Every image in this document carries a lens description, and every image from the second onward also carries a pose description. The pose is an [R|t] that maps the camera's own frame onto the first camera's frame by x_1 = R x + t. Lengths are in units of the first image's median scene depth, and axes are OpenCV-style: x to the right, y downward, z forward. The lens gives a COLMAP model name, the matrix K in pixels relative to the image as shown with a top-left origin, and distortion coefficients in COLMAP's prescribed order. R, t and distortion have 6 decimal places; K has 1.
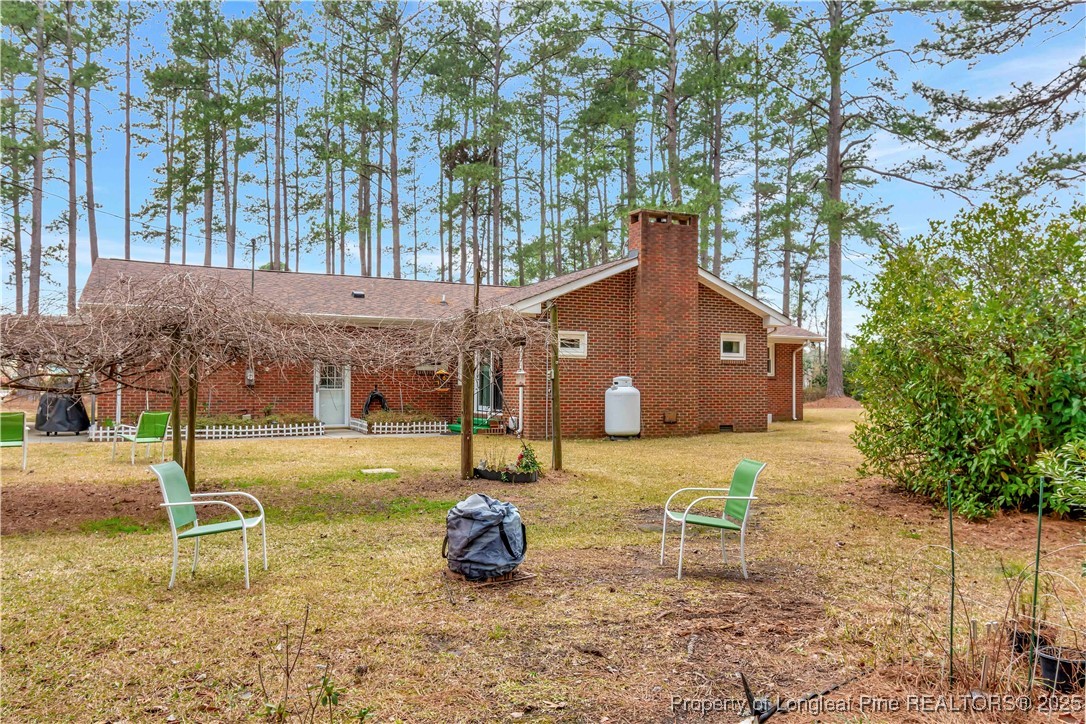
lens RADIAL K [[781.8, 0, 543.3], [0, 781.8, 364.7], [0, 0, 1]] dist [-0.003112, -0.000979]
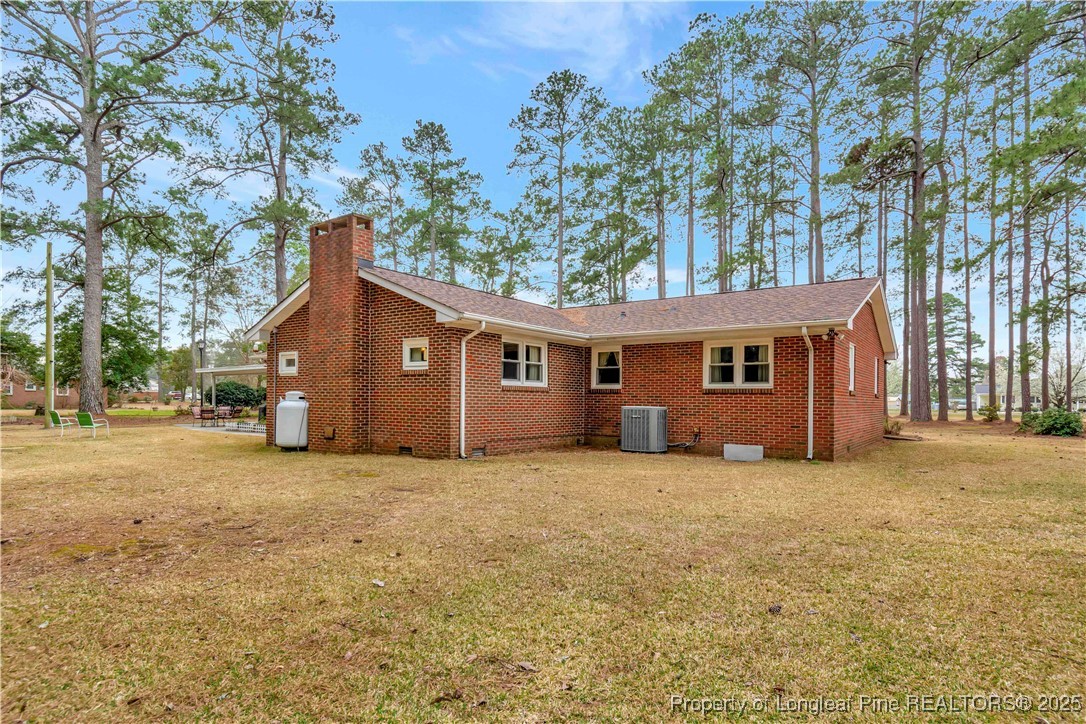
lens RADIAL K [[576.1, 0, 541.7], [0, 576.1, 401.9], [0, 0, 1]] dist [-0.000075, 0.000033]
pose [[0.492678, -0.000423, -0.870211, 0.838001], [0.016922, 0.999815, 0.009095, 0.024737], [0.870047, -0.019207, 0.492594, 0.807735]]
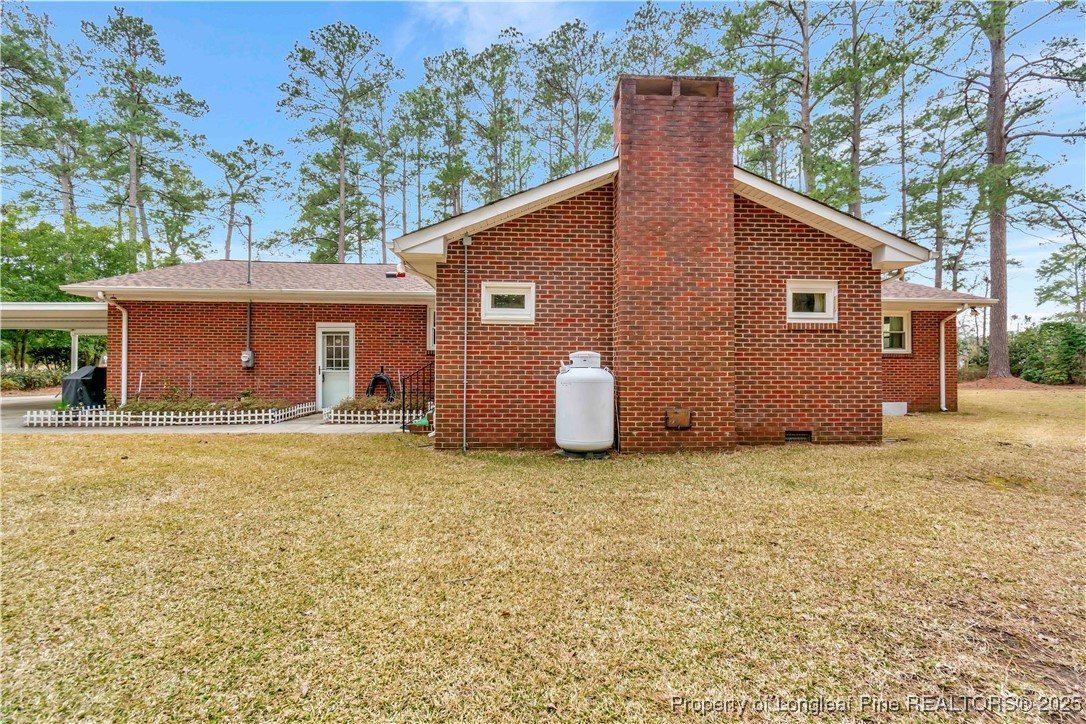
lens RADIAL K [[478.5, 0, 546.2], [0, 478.5, 359.4], [0, 0, 1]] dist [-0.000380, 0.000196]
pose [[0.924940, -0.008535, -0.380017, 0.191255], [0.012801, 0.999880, 0.008701, 0.015918], [0.379897, -0.012912, 0.924939, 0.574039]]
